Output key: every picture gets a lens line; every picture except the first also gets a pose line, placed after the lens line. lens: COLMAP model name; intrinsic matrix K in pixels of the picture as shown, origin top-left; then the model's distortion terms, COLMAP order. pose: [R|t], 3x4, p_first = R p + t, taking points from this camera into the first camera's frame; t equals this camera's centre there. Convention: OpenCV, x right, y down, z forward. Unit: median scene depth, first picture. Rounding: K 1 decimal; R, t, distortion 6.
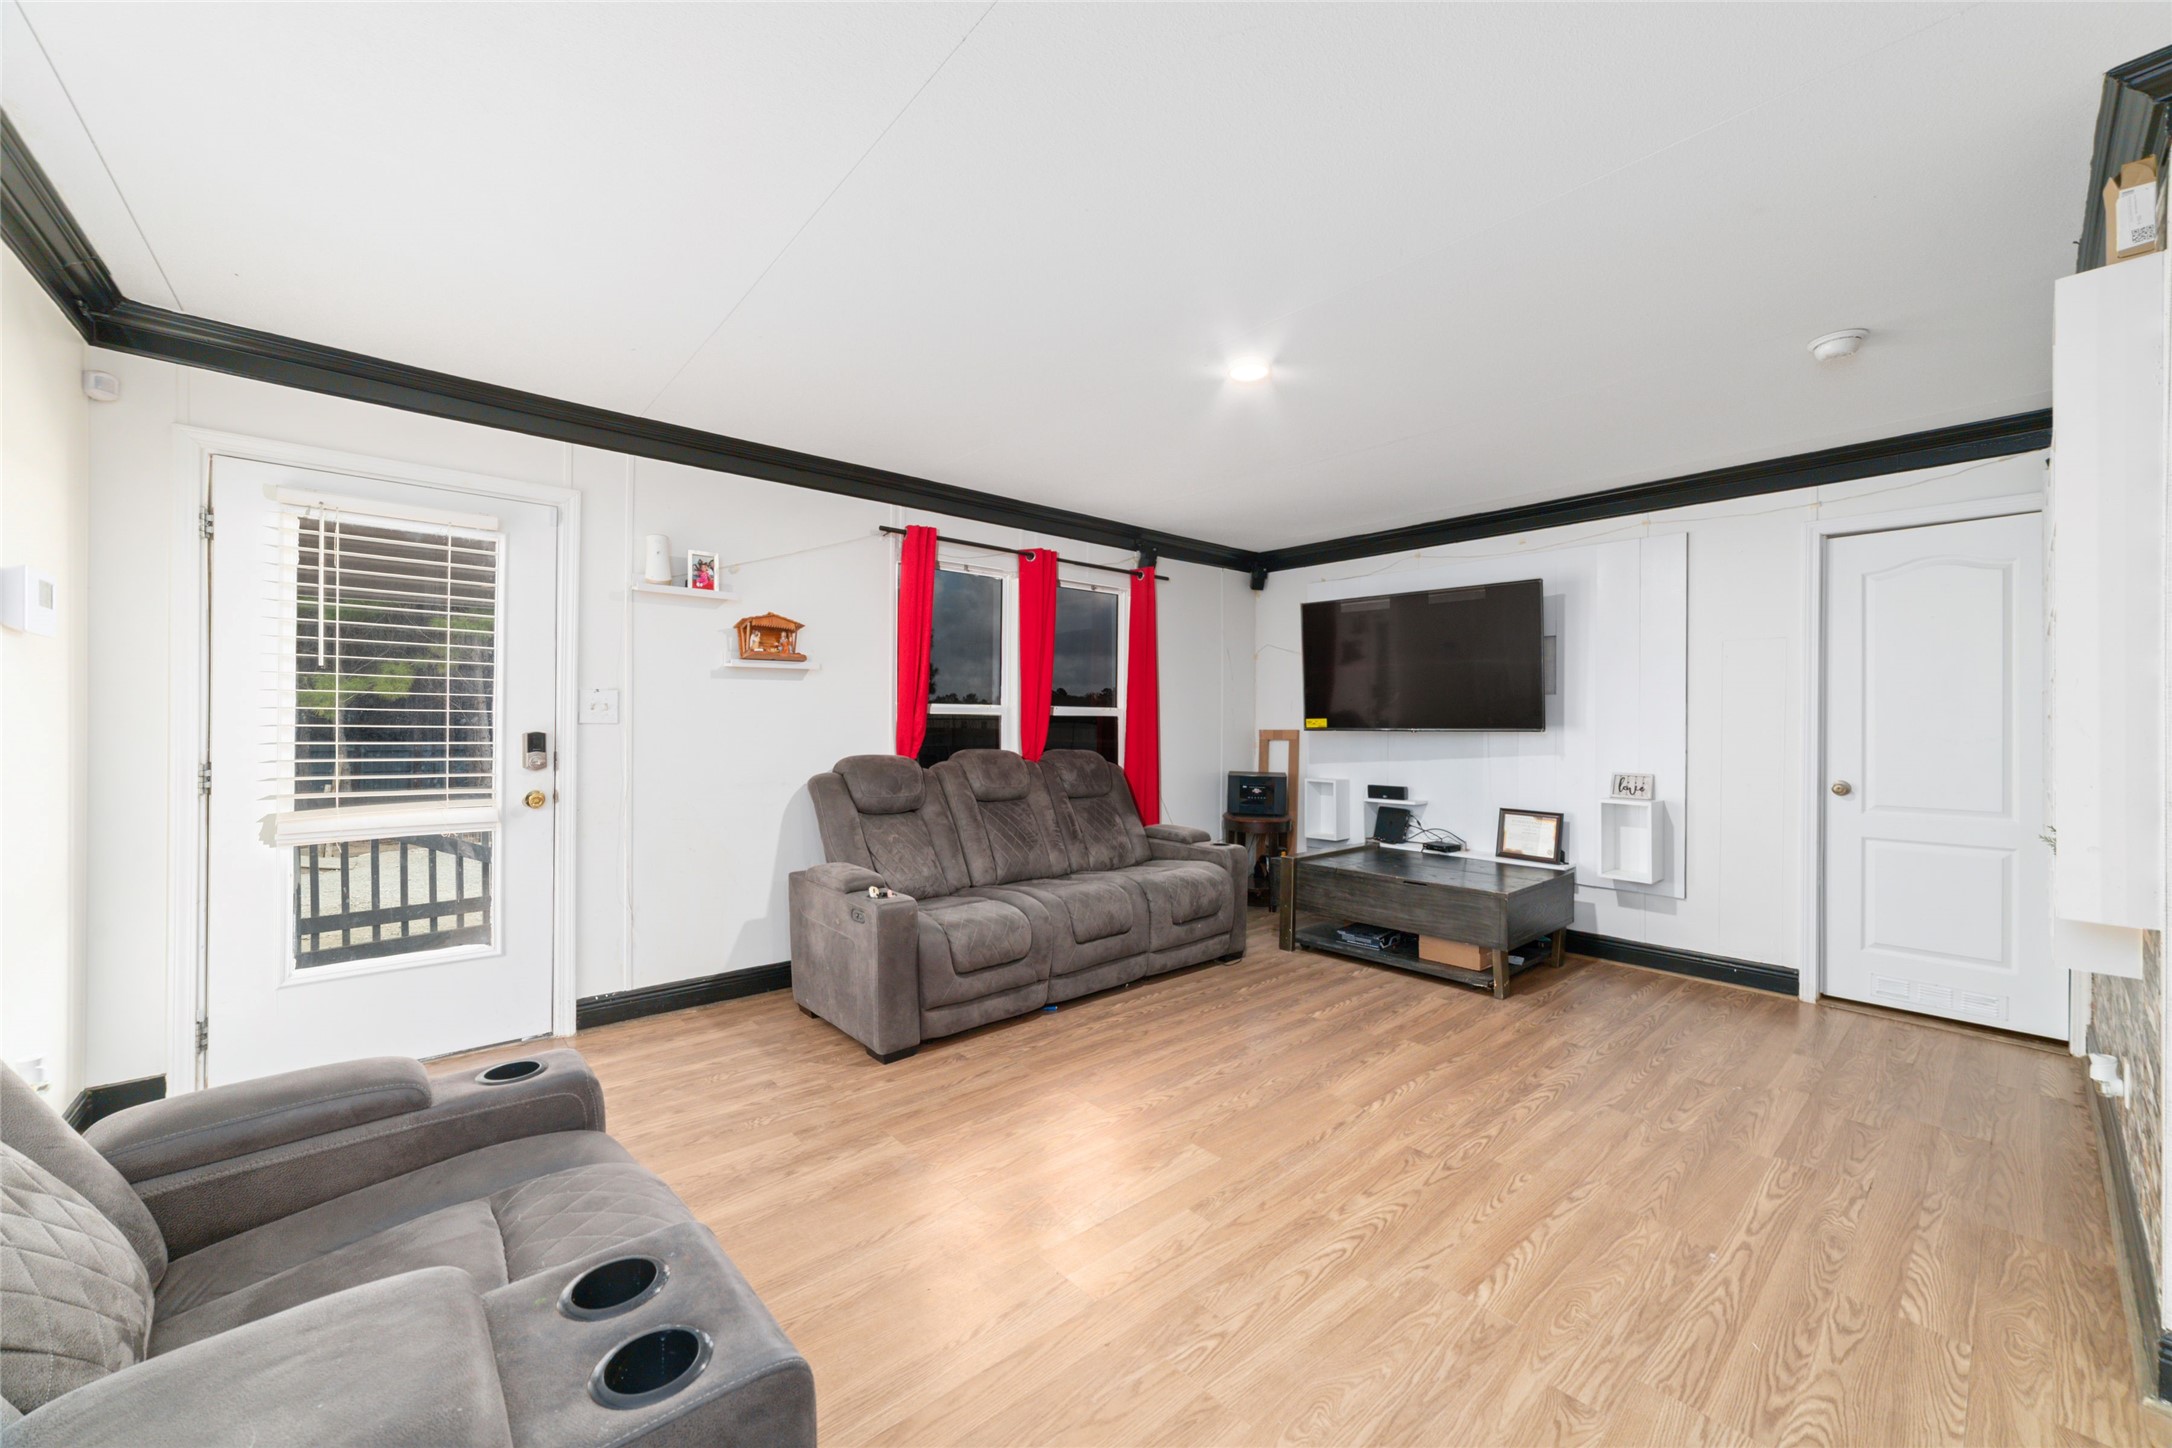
lens RADIAL K [[823.3, 0, 1093.2], [0, 823.3, 721.2], [0, 0, 1]] dist [-0.026255, 0.008898]
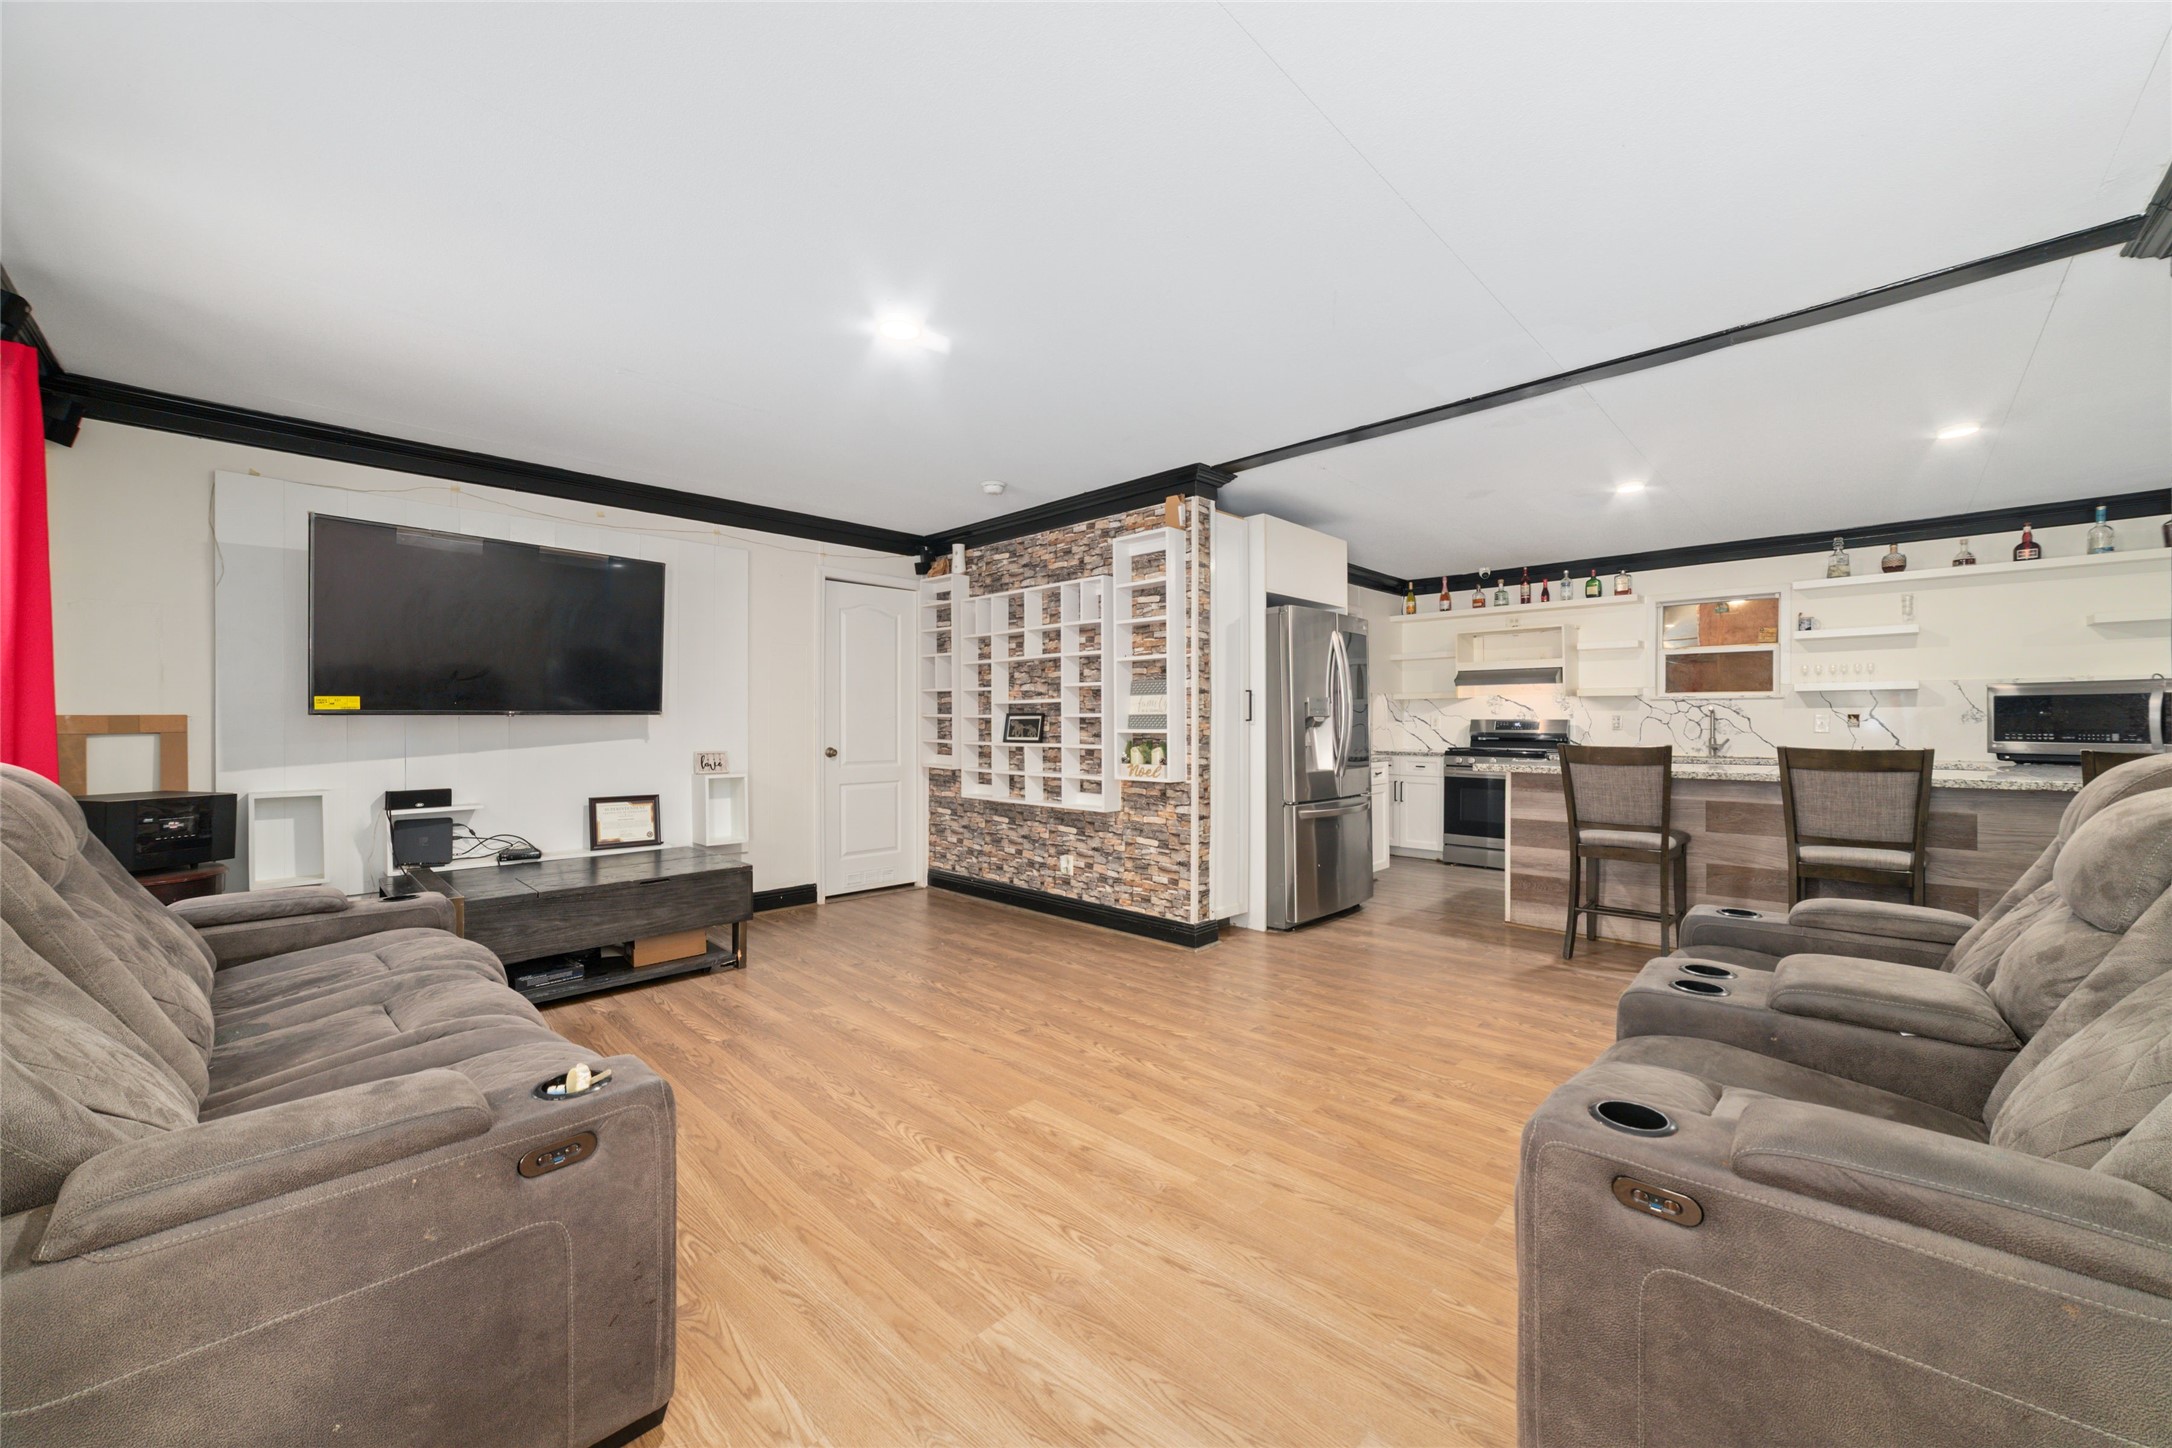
lens RADIAL K [[823.3, 0, 1093.2], [0, 823.3, 721.2], [0, 0, 1]] dist [-0.026255, 0.008898]
pose [[-0.084070, -0.004949, 0.996448, -0.557557], [-0.000169, 0.999988, 0.004952, 0.017643], [-0.996460, 0.000248, -0.084070, 0.611254]]
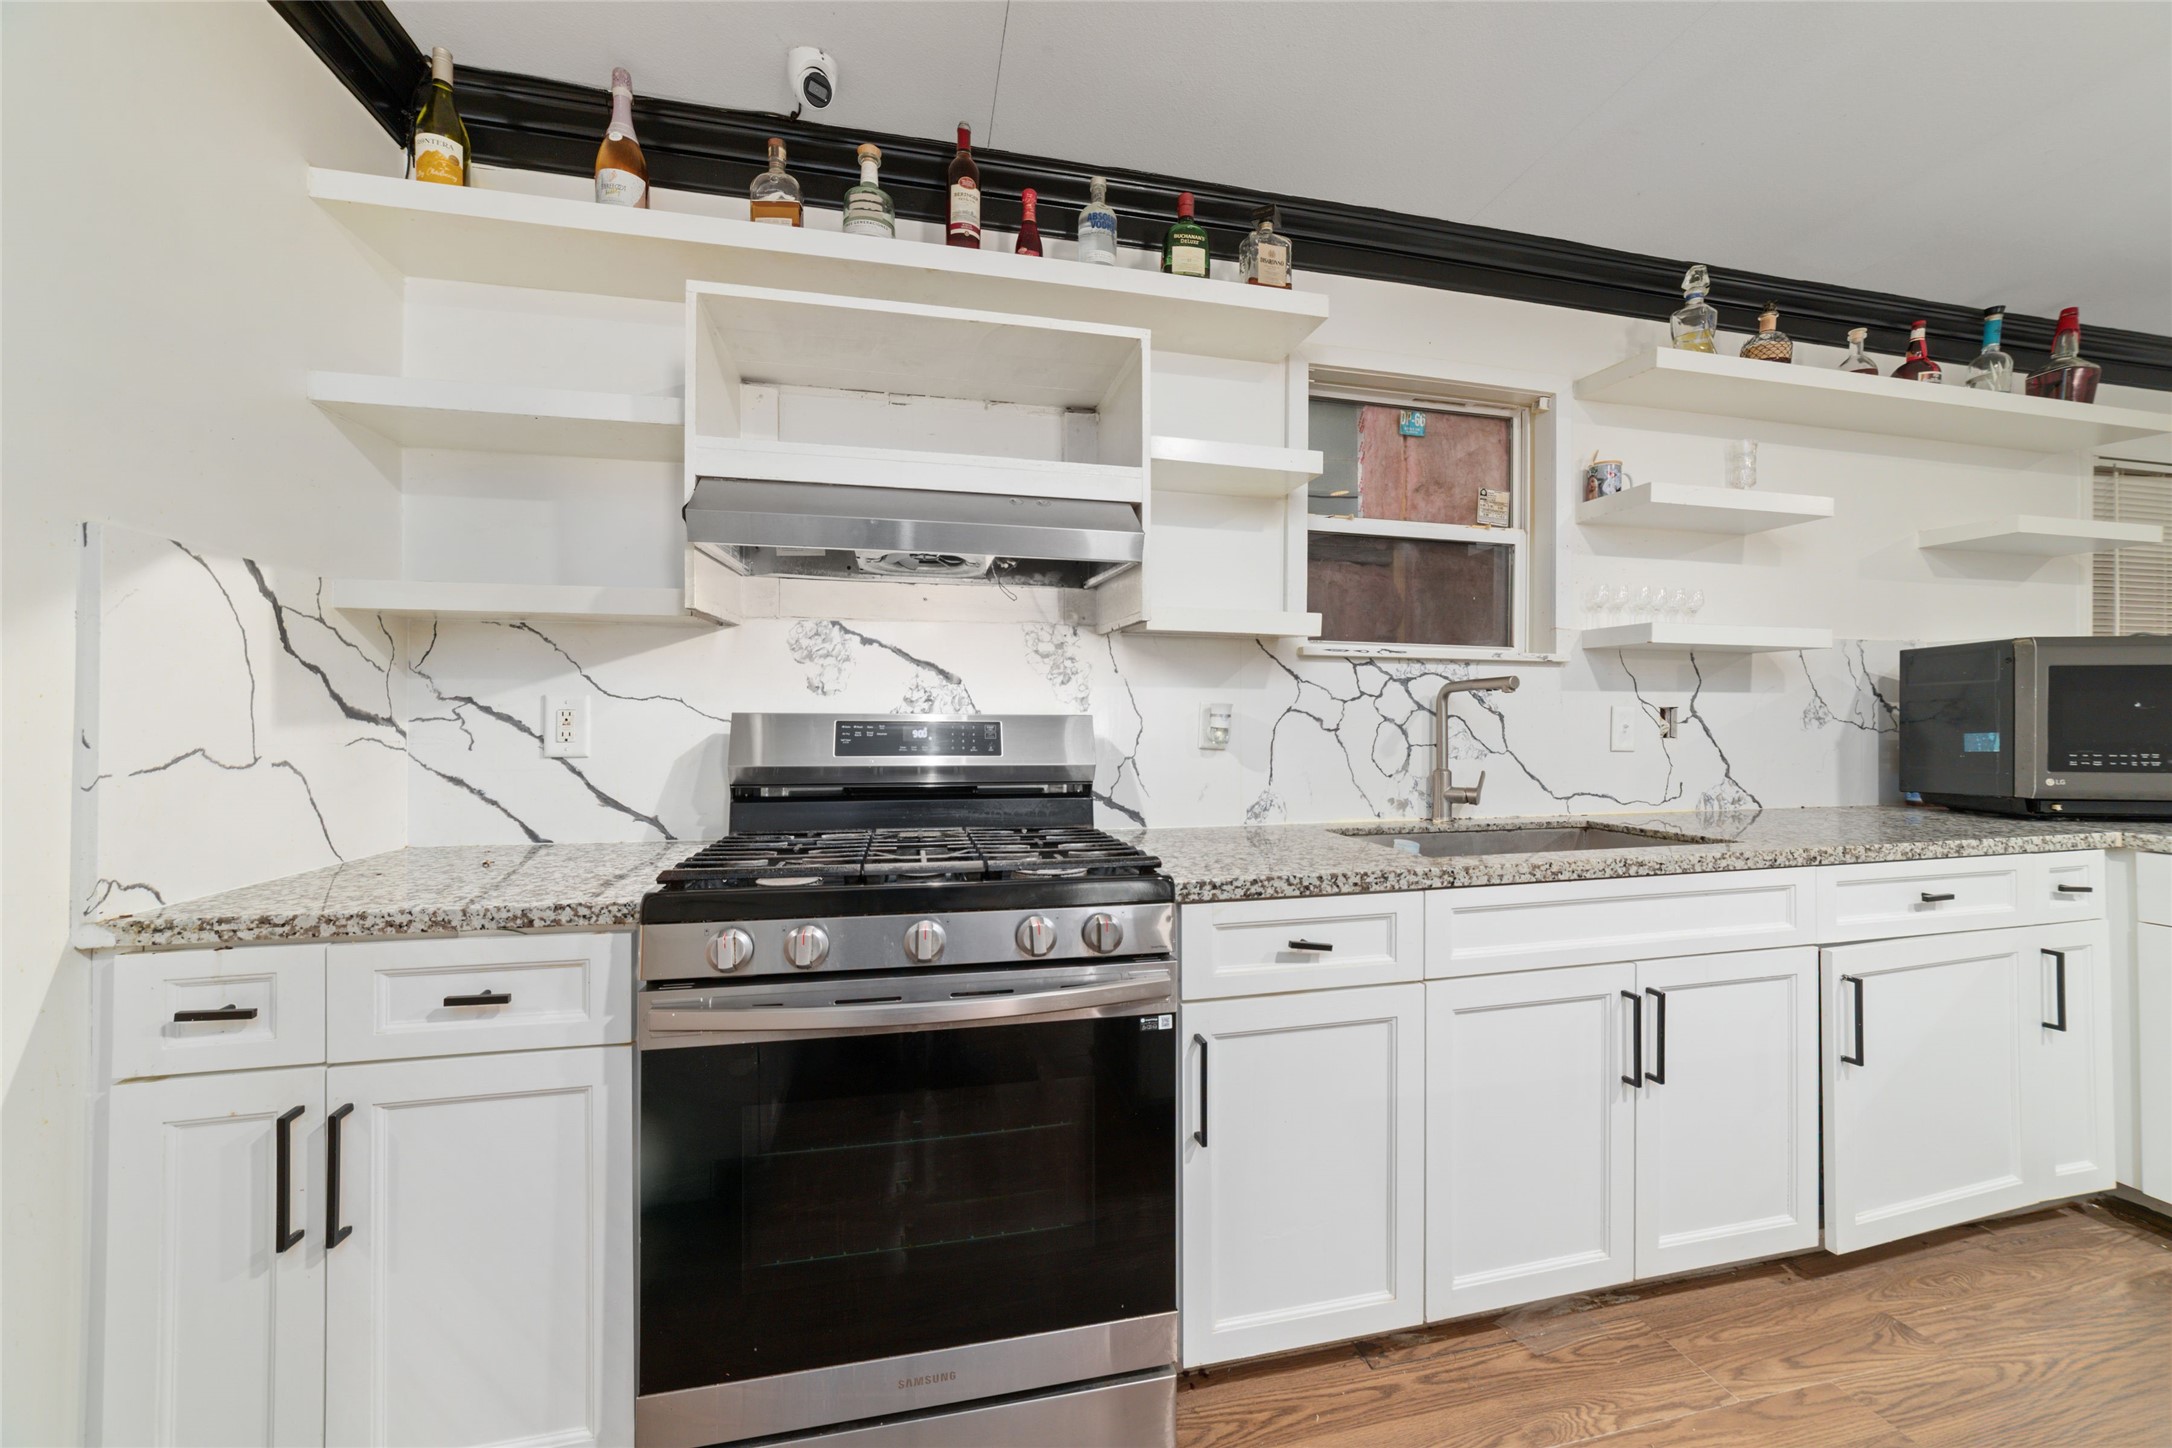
lens RADIAL K [[823.3, 0, 1093.2], [0, 823.3, 721.2], [0, 0, 1]] dist [-0.026255, 0.008898]
pose [[-0.884898, -0.005701, 0.465750, 1.833546], [-0.006933, 0.999976, -0.000931, 0.032663], [-0.465733, -0.004053, -0.884916, -0.596675]]
